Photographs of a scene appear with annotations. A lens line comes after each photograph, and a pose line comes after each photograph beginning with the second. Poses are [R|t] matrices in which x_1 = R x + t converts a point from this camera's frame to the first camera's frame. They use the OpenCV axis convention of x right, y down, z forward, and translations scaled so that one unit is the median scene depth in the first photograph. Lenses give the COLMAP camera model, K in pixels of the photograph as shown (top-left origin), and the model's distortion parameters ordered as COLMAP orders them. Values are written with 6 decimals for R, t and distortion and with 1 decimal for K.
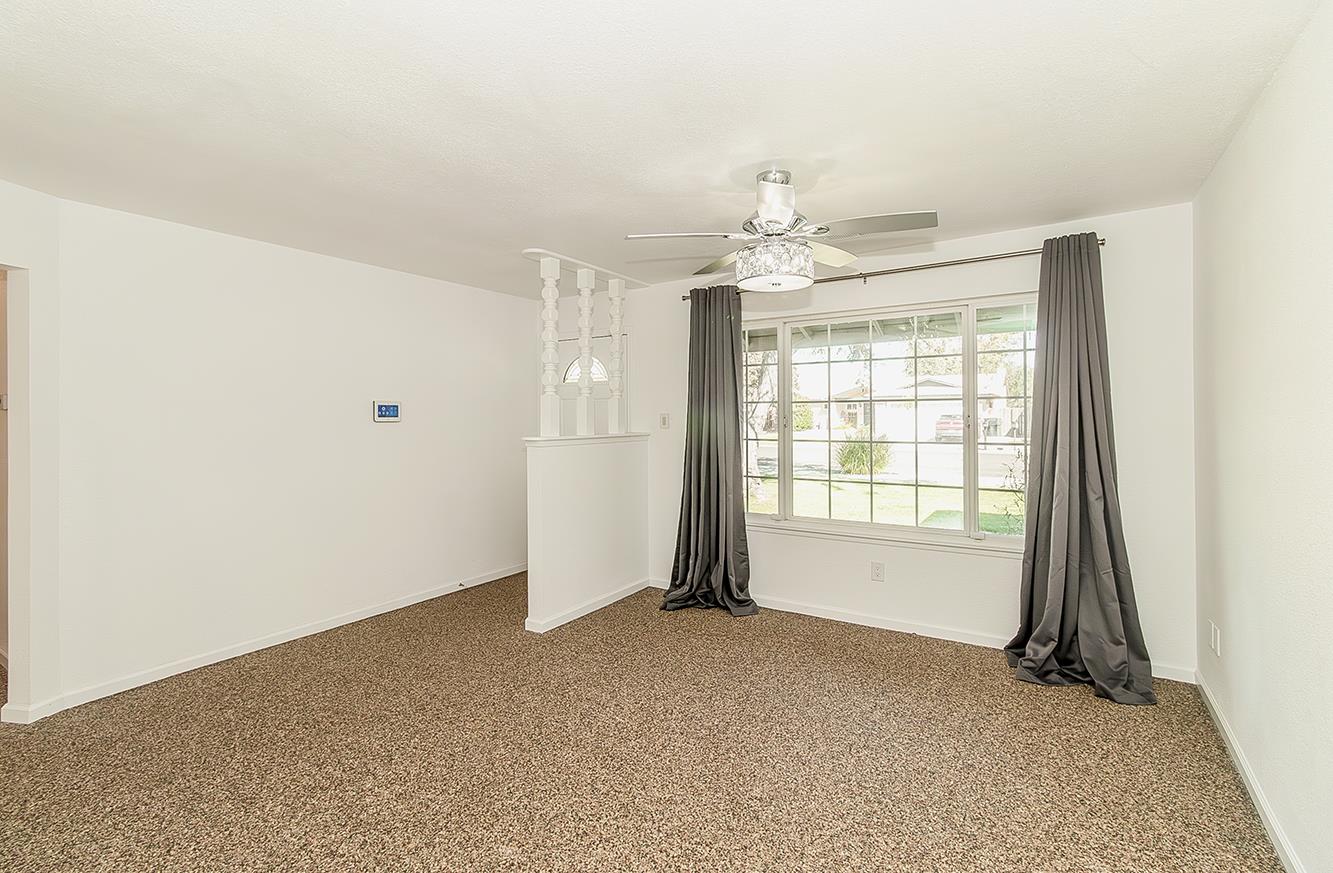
lens RADIAL K [[602.7, 0, 666.6], [0, 602.7, 414.0], [0, 0, 1]] dist [0.001288, 0.000290]
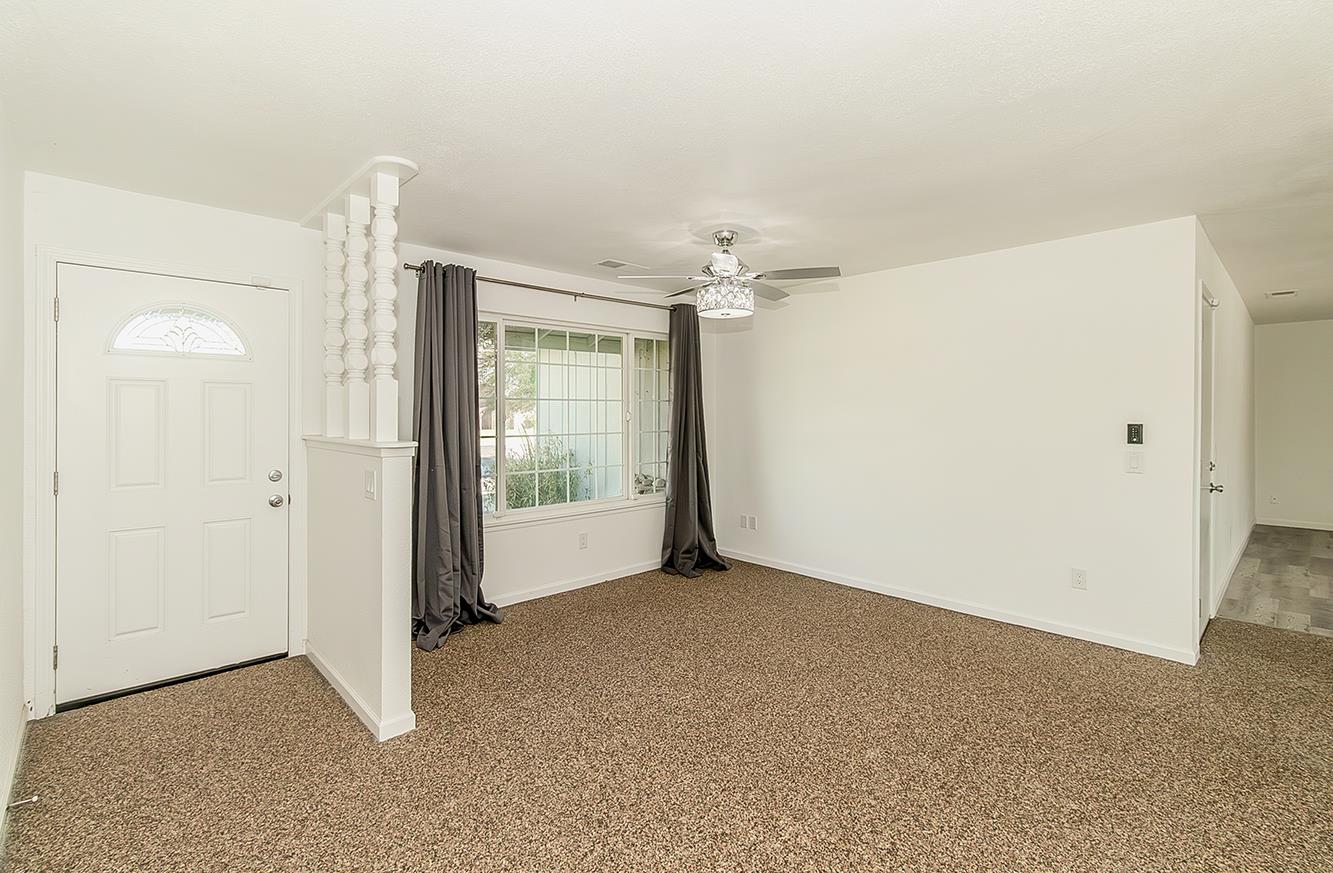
lens RADIAL K [[602.7, 0, 666.6], [0, 602.7, 414.0], [0, 0, 1]] dist [0.001288, 0.000290]
pose [[0.228939, 0.001050, 0.973440, -0.789763], [-0.008351, 0.999965, 0.000885, 0.003394], [-0.973405, -0.008332, 0.228939, 0.558631]]
